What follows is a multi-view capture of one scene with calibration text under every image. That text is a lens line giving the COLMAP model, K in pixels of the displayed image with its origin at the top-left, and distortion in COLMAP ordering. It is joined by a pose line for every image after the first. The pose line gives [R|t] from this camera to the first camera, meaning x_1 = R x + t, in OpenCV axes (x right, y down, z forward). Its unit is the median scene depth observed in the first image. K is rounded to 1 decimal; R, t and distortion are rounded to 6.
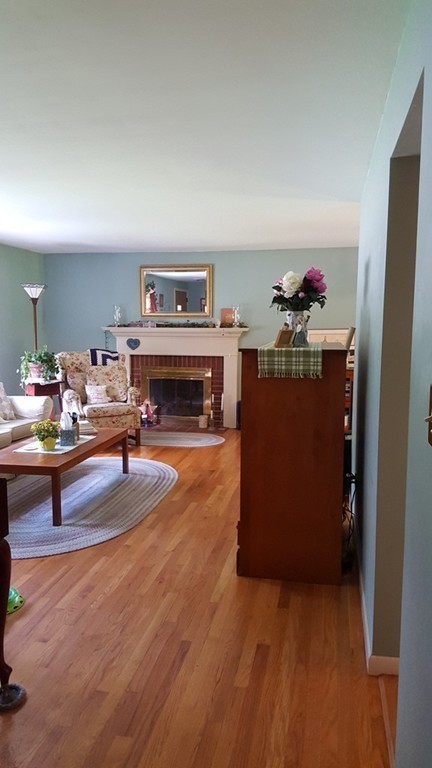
lens RADIAL K [[572.9, 0, 217.4], [0, 572.9, 389.1], [0, 0, 1]] dist [0.102861, -0.113856]
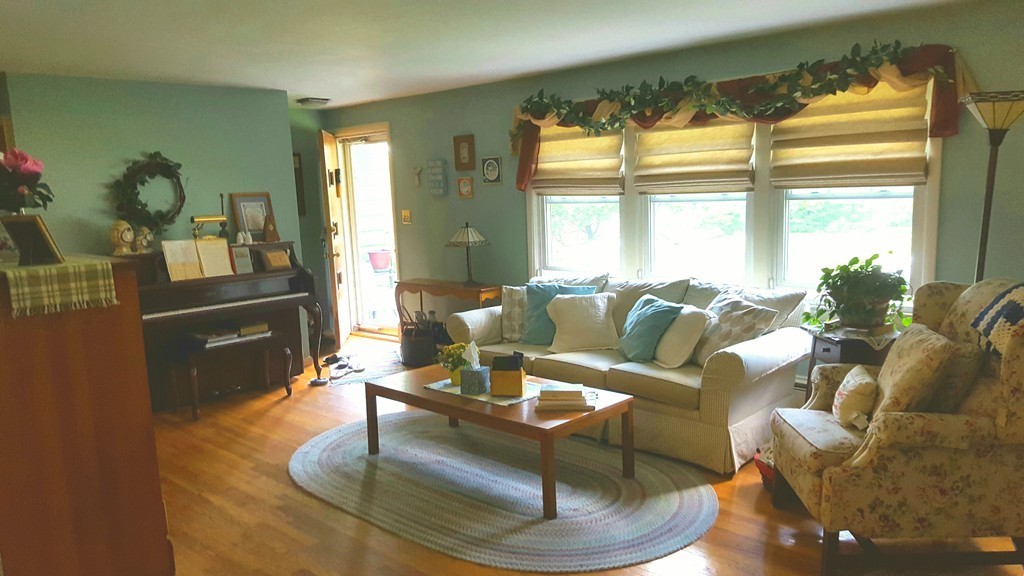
lens RADIAL K [[763.8, 0, 503.3], [0, 763.8, 297.1], [0, 0, 1]] dist [0.102861, -0.113856]
pose [[-0.547057, 0.142268, -0.824917, 0.267956], [-0.066098, 0.975034, 0.211992, -0.122661], [0.834482, 0.170497, -0.523995, 0.914985]]
